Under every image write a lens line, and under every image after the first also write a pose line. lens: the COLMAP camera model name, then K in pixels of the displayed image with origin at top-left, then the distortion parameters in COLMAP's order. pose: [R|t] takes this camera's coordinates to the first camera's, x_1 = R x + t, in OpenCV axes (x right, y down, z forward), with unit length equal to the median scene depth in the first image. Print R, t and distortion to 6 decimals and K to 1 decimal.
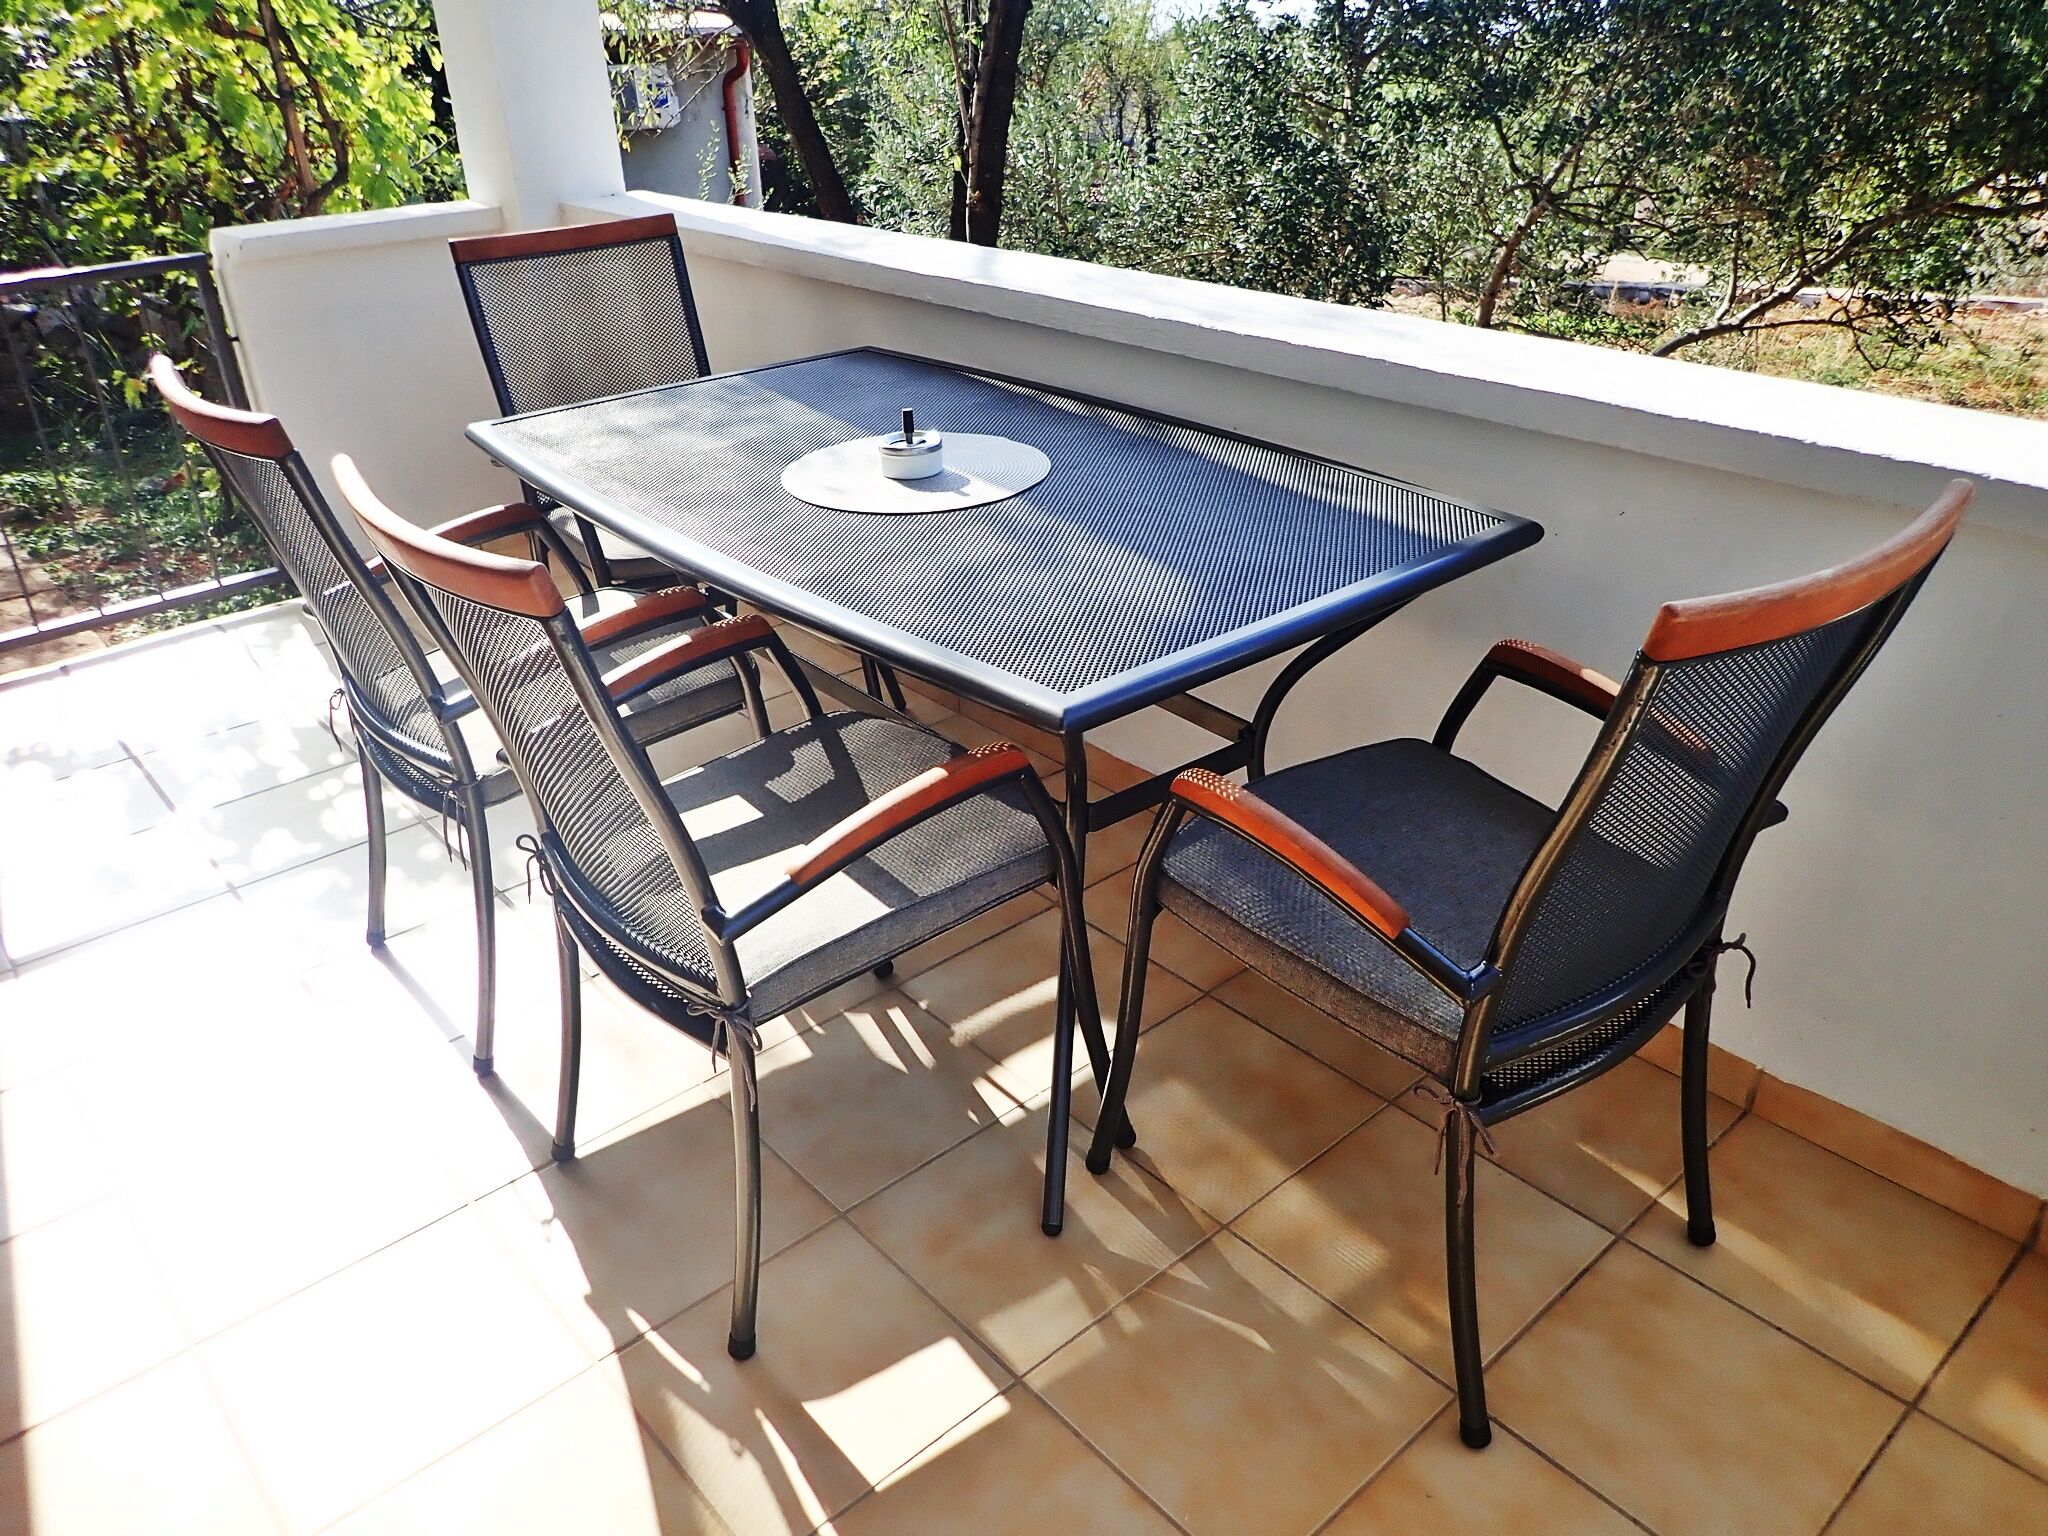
lens RADIAL K [[1499.3, 0, 1024.0], [0, 1499.3, 768.0], [0, 0, 1]] dist [-0.003667, -0.008597]
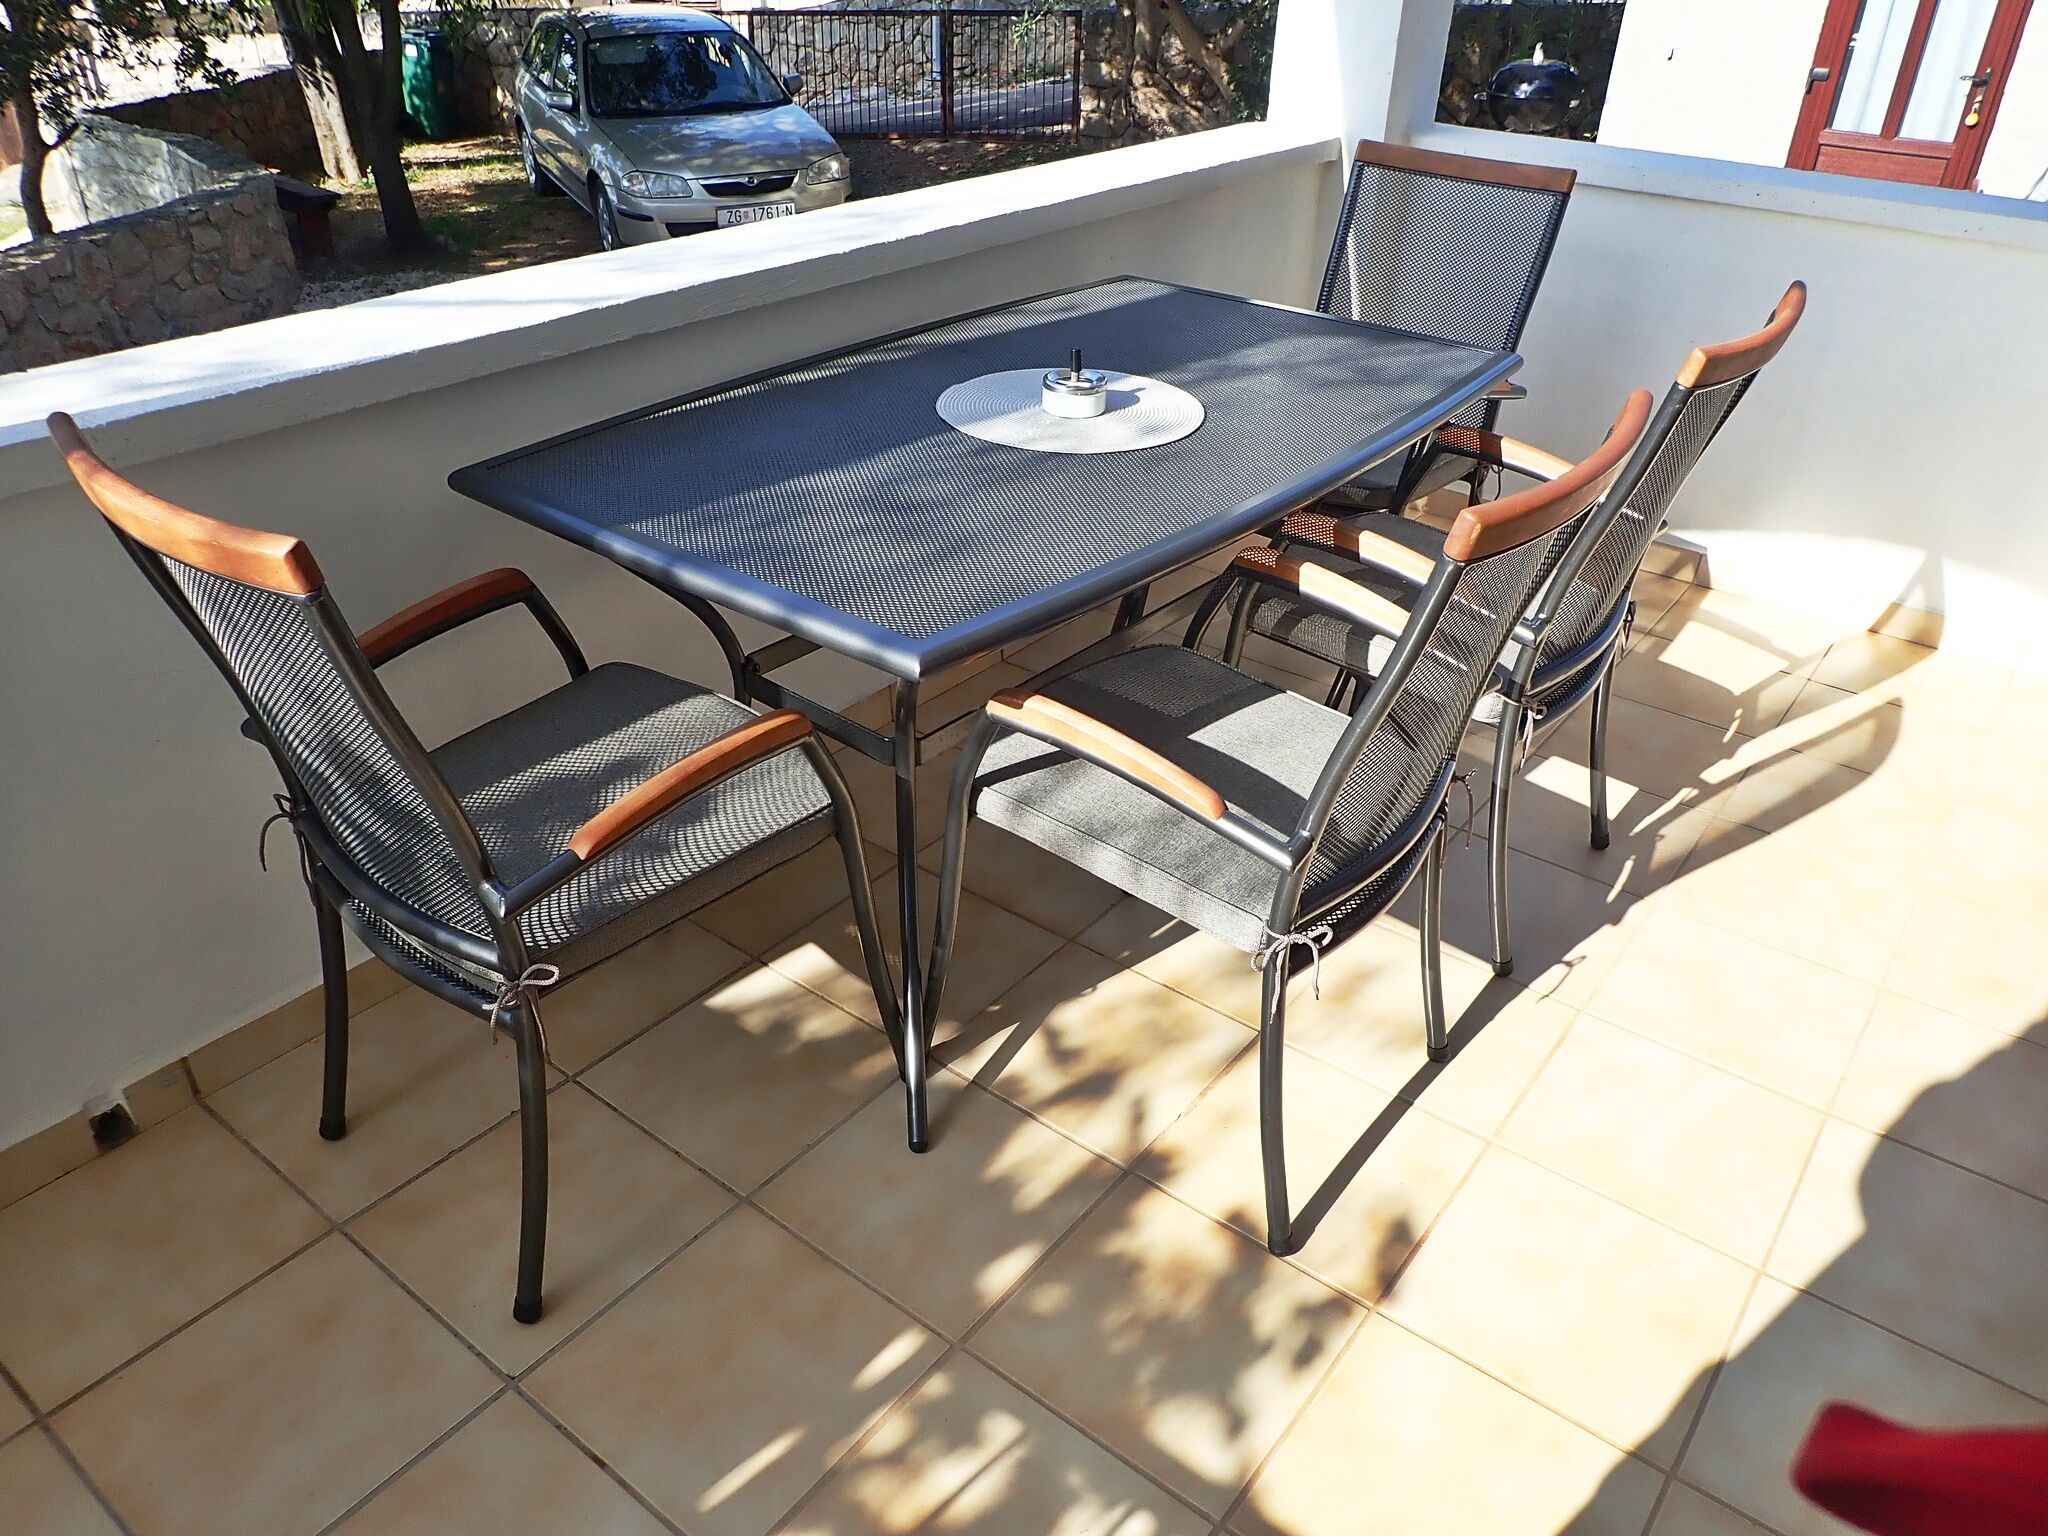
lens RADIAL K [[1499.3, 0, 1024.0], [0, 1499.3, 768.0], [0, 0, 1]] dist [-0.003667, -0.008597]
pose [[-0.203061, -0.484850, 0.850698, -1.122003], [0.442274, 0.729706, 0.521462, -0.607977], [-0.873590, 0.482130, 0.066261, 1.165194]]
